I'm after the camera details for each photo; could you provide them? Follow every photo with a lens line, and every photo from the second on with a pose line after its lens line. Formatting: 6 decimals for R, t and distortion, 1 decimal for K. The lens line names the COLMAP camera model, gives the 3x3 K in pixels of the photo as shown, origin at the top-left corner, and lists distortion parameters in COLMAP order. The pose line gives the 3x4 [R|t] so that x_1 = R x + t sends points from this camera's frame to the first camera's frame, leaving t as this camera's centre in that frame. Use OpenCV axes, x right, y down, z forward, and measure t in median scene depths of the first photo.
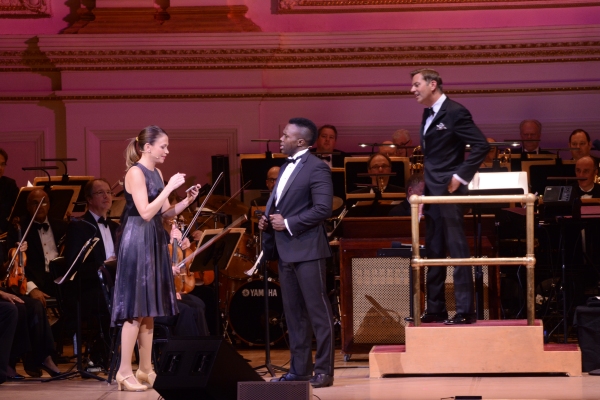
lens RADIAL K [[2793.0, 0, 299.0], [0, 2793.0, 230.3], [0, 0, 1]] dist [0.750519, 0.046682]
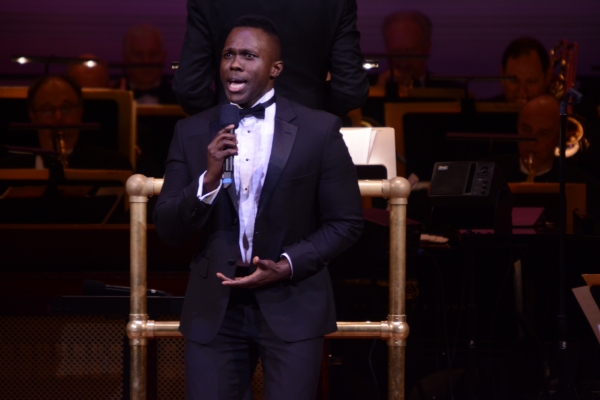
lens RADIAL K [[4181.0, 0, 321.5], [0, 4181.0, 201.5], [0, 0, 1]] dist [2.049390, -45.586082]
pose [[0.994046, 0.019480, 0.107201, -0.000666], [-0.019116, 0.999807, -0.004423, -0.006095], [-0.107267, 0.002348, 0.994227, 0.344691]]
